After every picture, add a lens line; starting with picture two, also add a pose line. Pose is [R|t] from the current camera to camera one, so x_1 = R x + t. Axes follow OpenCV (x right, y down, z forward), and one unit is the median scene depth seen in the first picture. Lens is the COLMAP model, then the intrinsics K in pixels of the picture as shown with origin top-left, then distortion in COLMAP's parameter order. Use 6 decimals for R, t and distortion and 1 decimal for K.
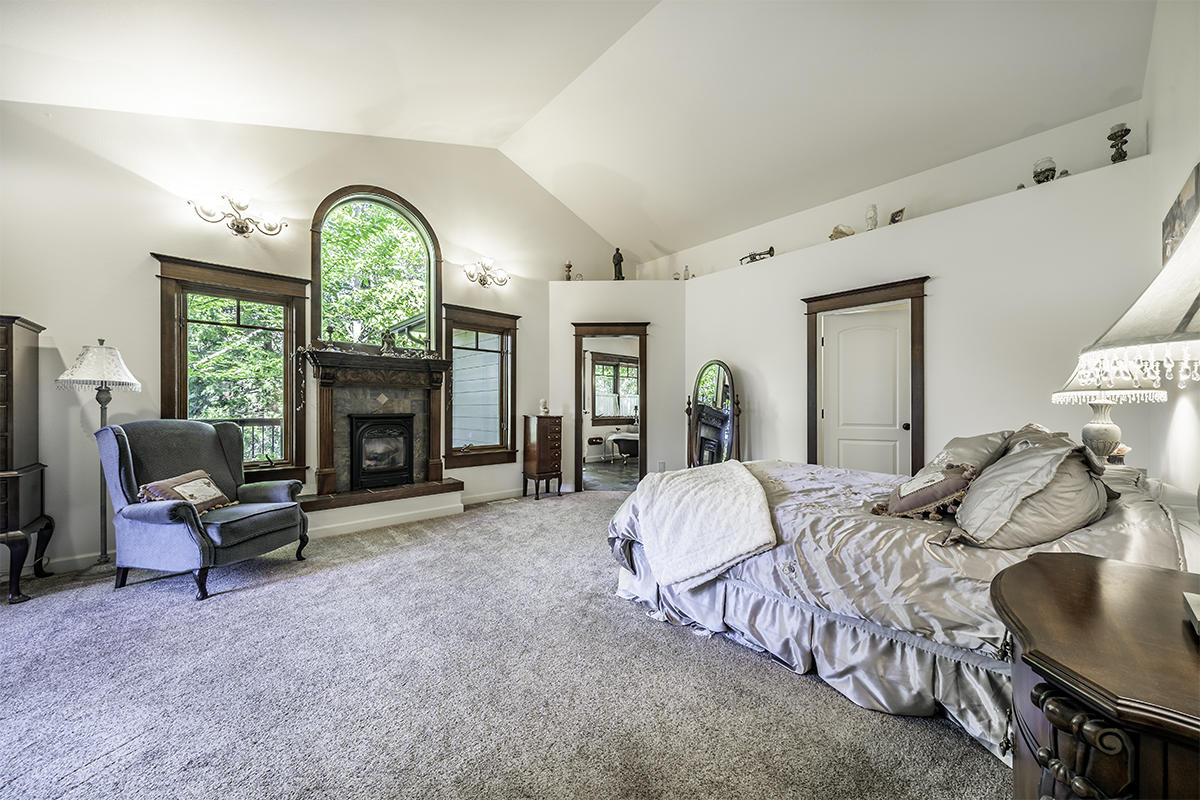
lens RADIAL K [[415.6, 0, 592.0], [0, 415.6, 405.2], [0, 0, 1]] dist [0.002202, 0.000092]
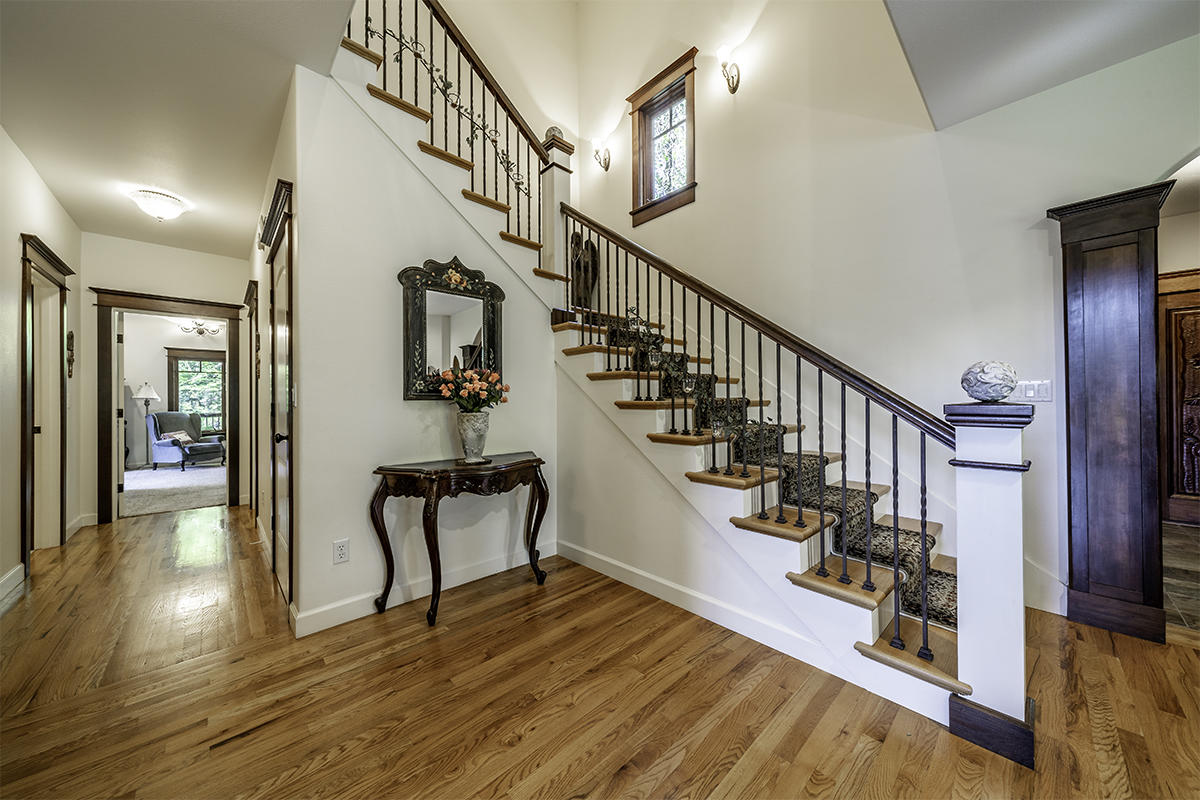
lens RADIAL K [[415.6, 0, 608.2], [0, 415.6, 398.9], [0, 0, 1]] dist [0.002202, 0.000092]
pose [[0.999756, -0.009916, 0.019751, 1.865222], [0.009984, 0.999945, -0.003358, -0.012789], [-0.019717, 0.003554, 0.999799, -1.856534]]
